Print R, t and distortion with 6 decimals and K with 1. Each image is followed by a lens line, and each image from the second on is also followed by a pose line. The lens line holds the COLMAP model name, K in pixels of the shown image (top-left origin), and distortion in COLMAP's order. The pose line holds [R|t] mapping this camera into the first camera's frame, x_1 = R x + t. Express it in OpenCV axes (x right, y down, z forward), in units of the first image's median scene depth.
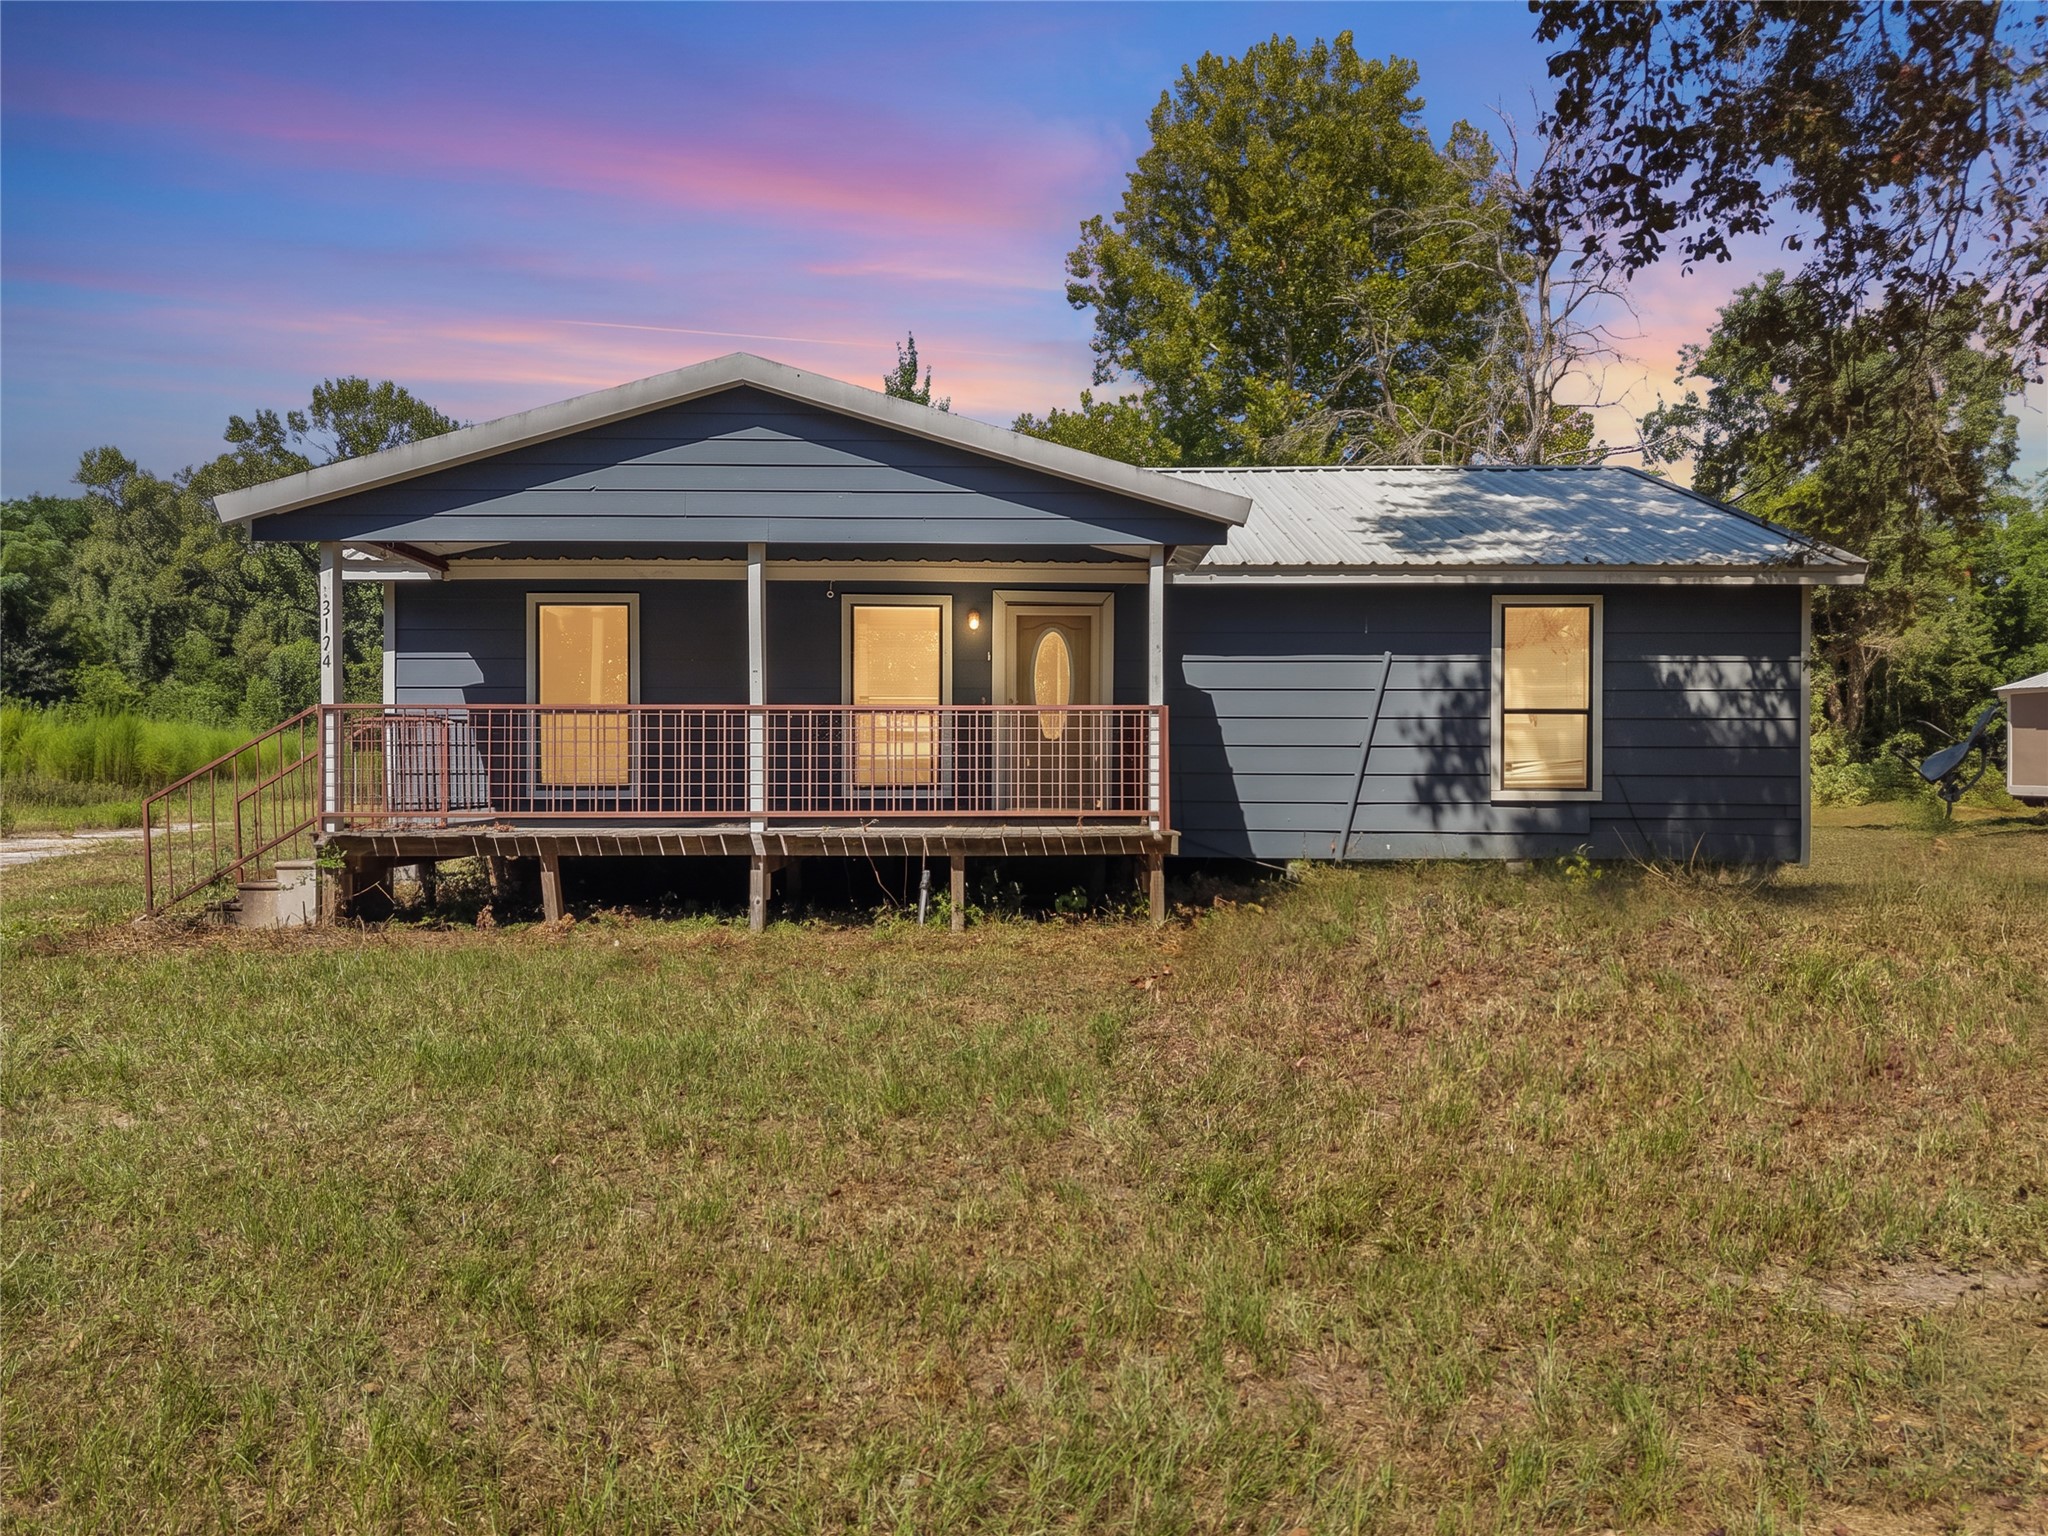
lens RADIAL K [[1338.2, 0, 1019.2], [0, 1338.2, 761.9], [0, 0, 1]] dist [-0.021793, 0.001878]
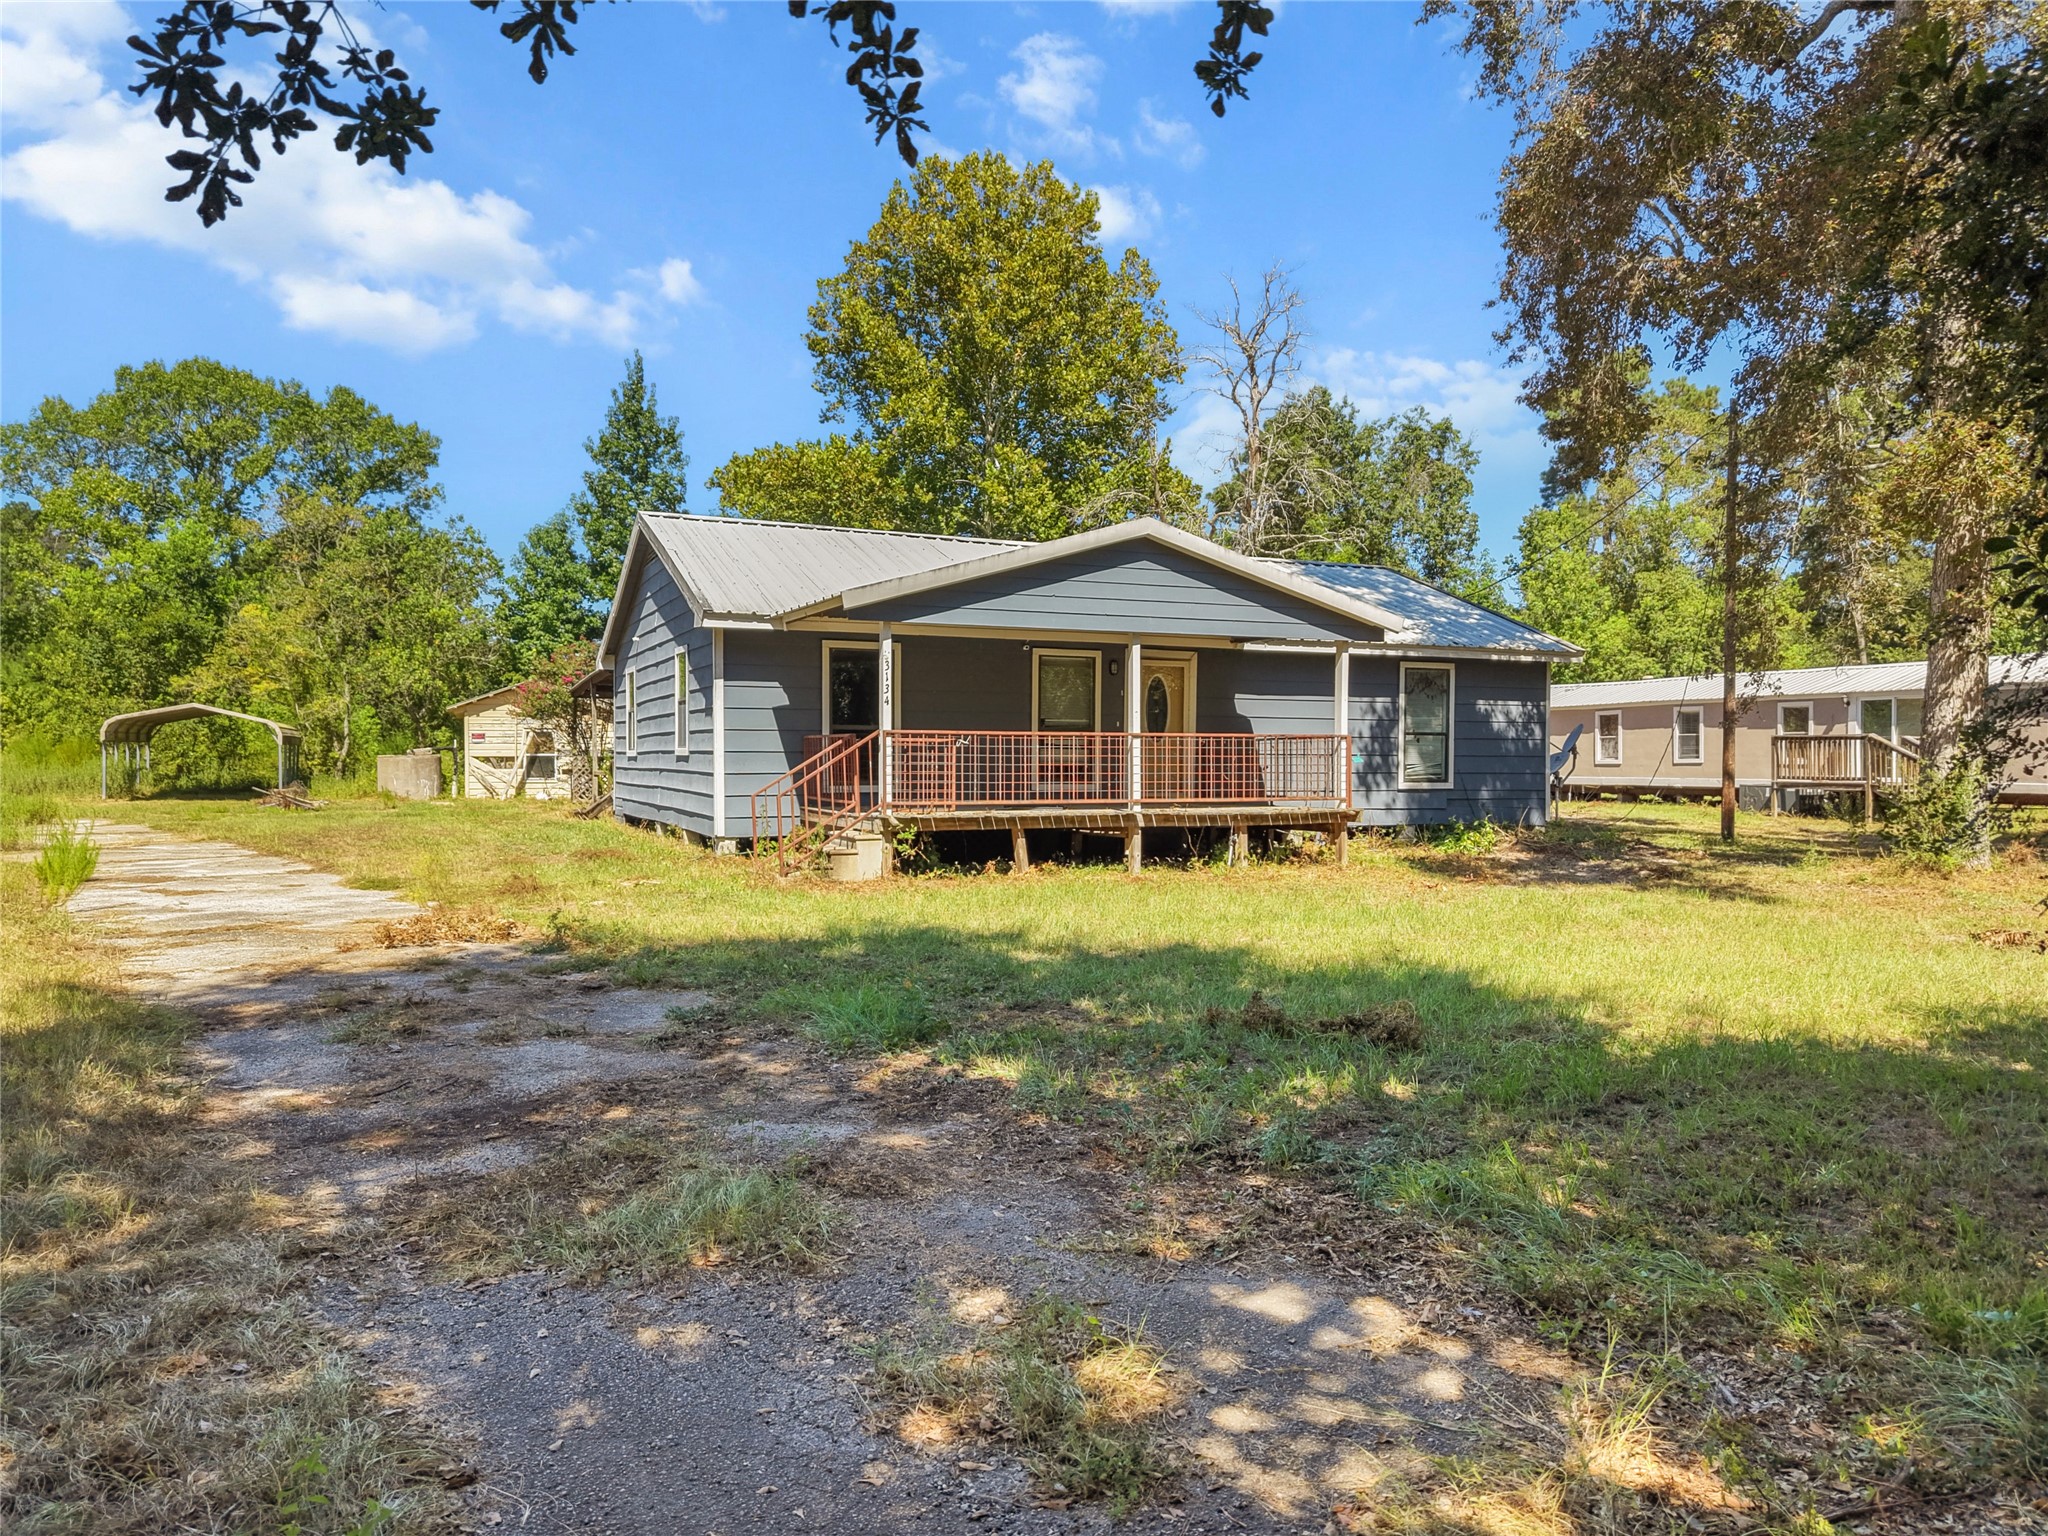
lens RADIAL K [[1338.2, 0, 1033.3], [0, 1338.2, 767.7], [0, 0, 1]] dist [-0.021793, 0.001878]
pose [[0.906710, -0.009954, 0.421637, -0.762742], [0.003491, 0.999864, 0.016096, -0.021050], [-0.421740, -0.013122, 0.906622, -0.317641]]
